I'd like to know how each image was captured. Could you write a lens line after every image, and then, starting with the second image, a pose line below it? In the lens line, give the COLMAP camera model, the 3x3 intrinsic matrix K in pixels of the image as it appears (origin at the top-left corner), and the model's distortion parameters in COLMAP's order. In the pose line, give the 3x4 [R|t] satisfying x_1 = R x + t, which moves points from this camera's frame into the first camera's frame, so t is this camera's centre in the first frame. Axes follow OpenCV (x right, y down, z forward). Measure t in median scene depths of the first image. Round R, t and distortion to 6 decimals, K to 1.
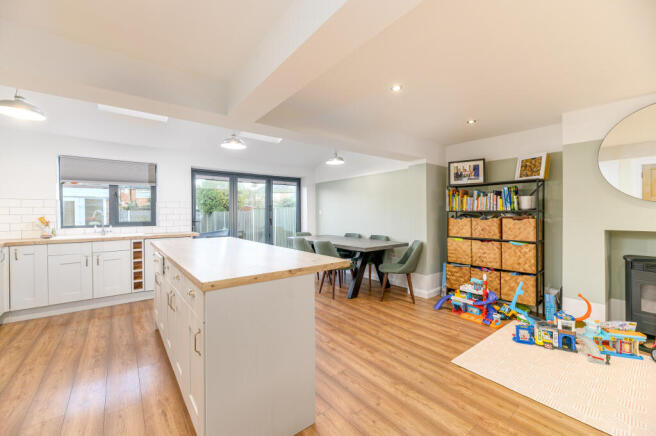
lens RADIAL K [[257.0, 0, 316.9], [0, 257.0, 210.6], [0, 0, 1]] dist [0.000356, -0.000023]
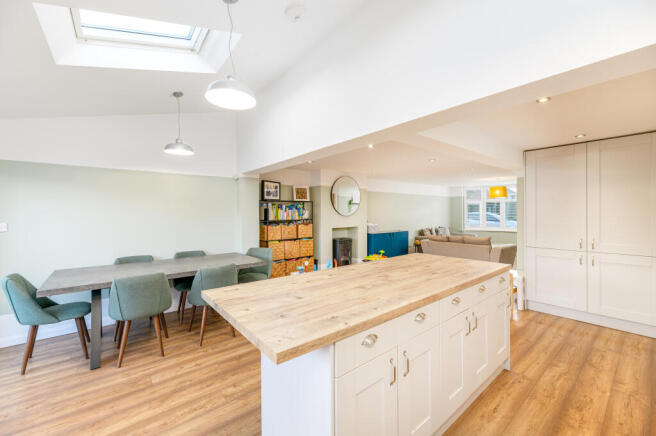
lens RADIAL K [[257.0, 0, 324.8], [0, 257.0, 217.5], [0, 0, 1]] dist [0.000356, -0.000023]
pose [[-0.013508, -0.006411, 0.999888, -0.824698], [-0.000833, 0.999979, 0.006400, -0.021850], [-0.999908, -0.000747, -0.013513, 0.855686]]
